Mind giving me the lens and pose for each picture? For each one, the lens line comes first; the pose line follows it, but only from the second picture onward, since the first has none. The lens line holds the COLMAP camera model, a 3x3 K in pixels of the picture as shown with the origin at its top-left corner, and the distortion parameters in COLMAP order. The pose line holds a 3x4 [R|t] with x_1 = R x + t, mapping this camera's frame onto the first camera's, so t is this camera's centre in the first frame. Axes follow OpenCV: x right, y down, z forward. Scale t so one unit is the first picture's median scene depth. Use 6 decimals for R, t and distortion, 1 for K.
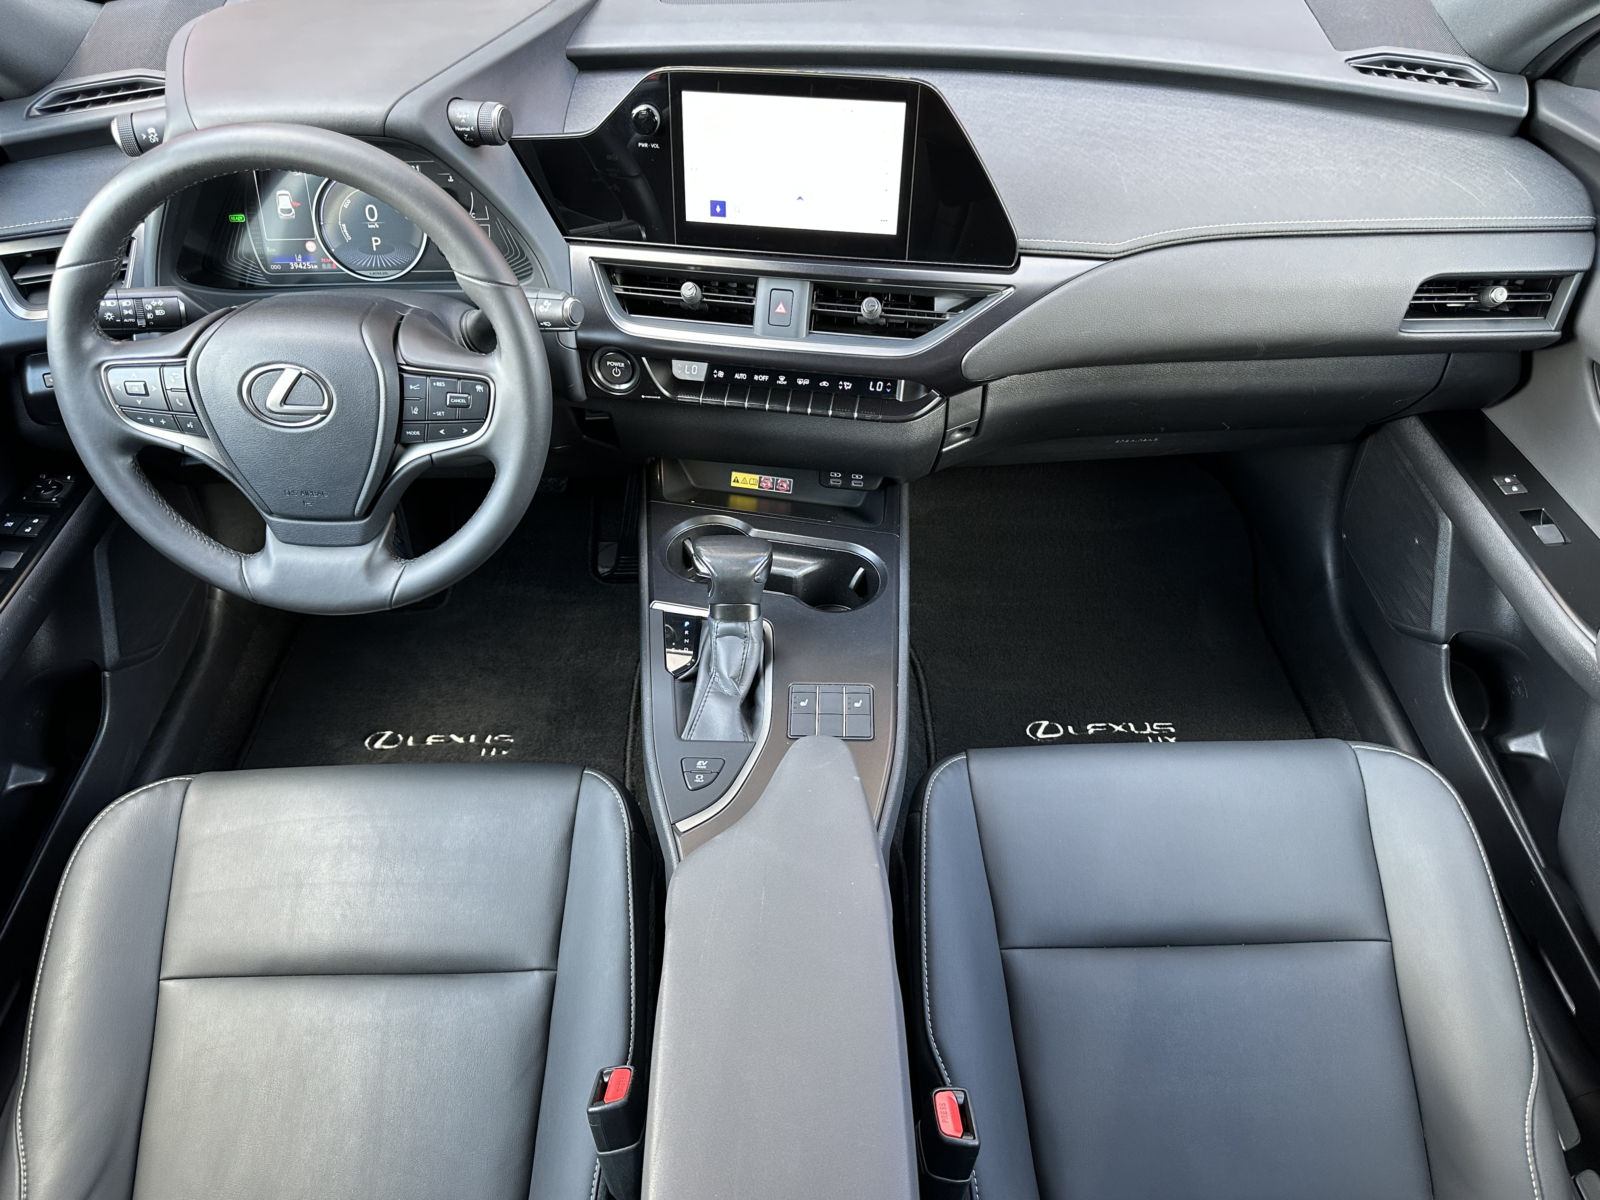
lens RADIAL K [[1079.2, 0, 800.0], [0, 1079.2, 600.0], [0, 0, 1]] dist [-0.041261, -0.000691]
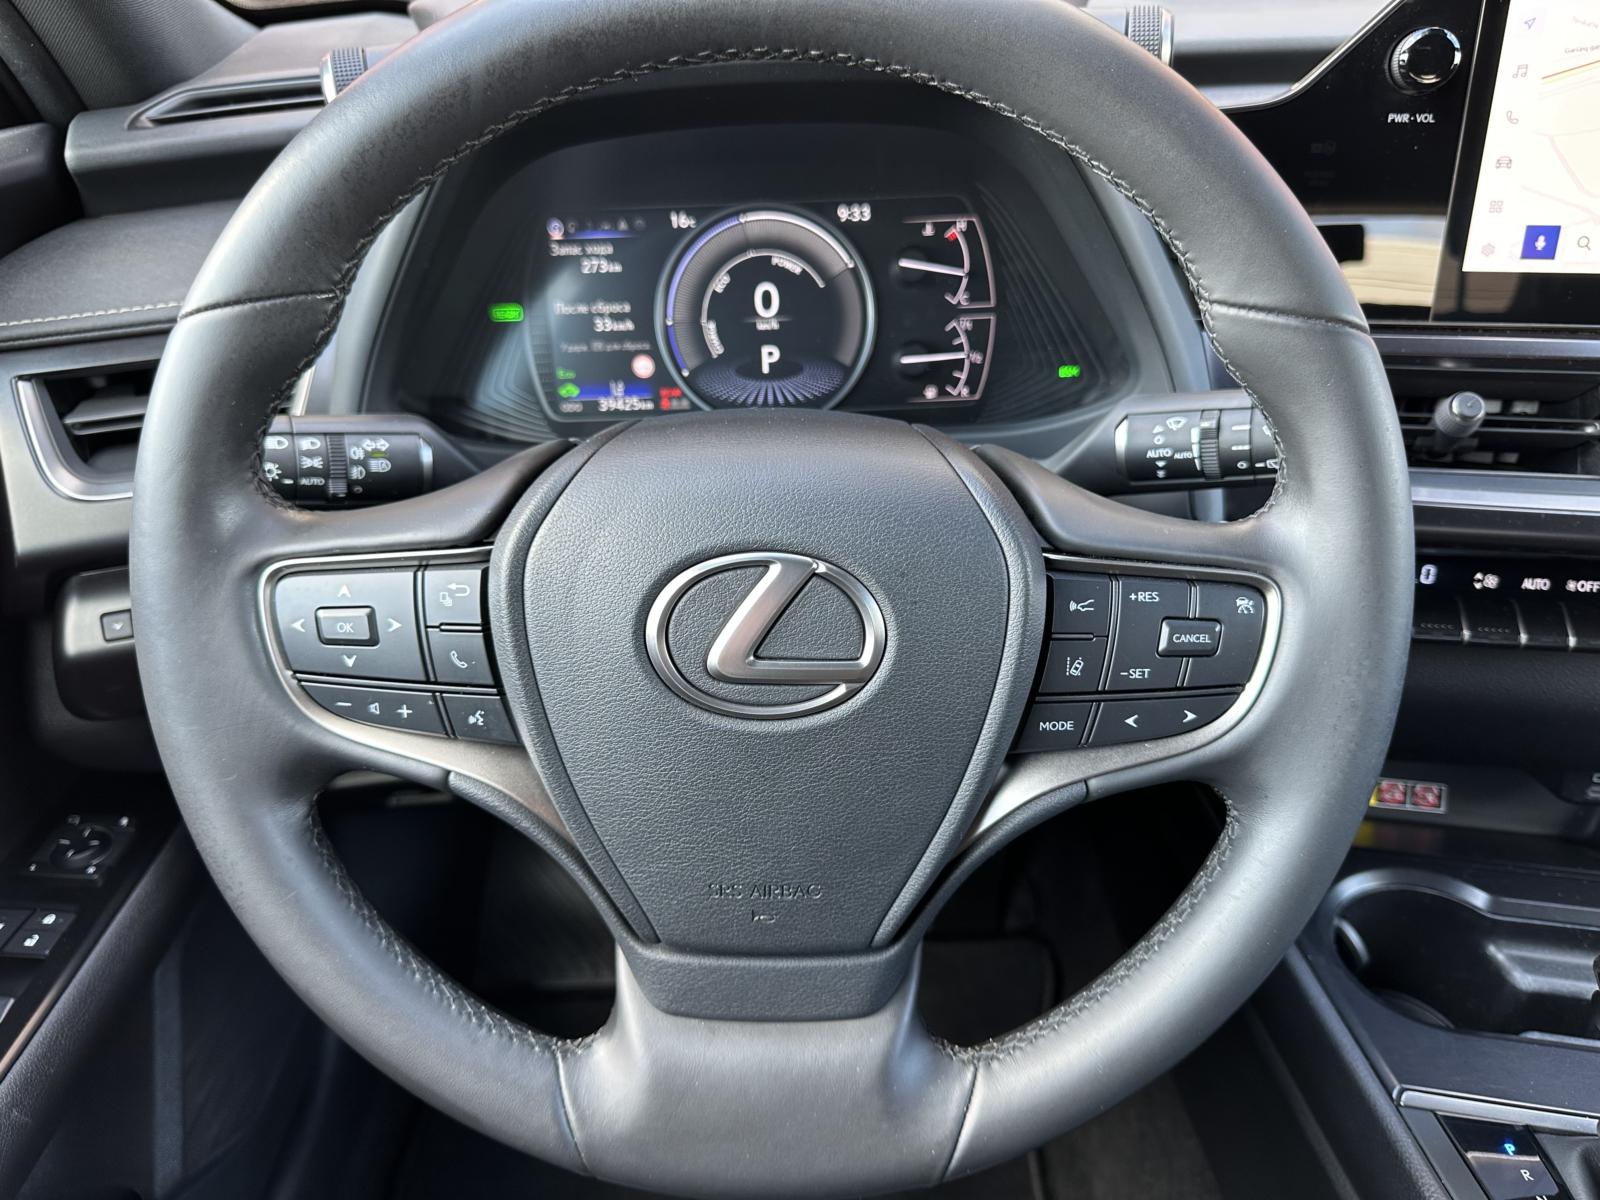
lens RADIAL K [[1101.2, 0, 800.0], [0, 1101.2, 600.0], [0, 0, 1]] dist [0.008577, -0.063607]
pose [[0.998958, -0.031457, -0.033079, -0.426881], [0.022503, 0.969838, -0.242708, -0.103538], [0.039716, 0.241711, 0.969535, 0.589509]]
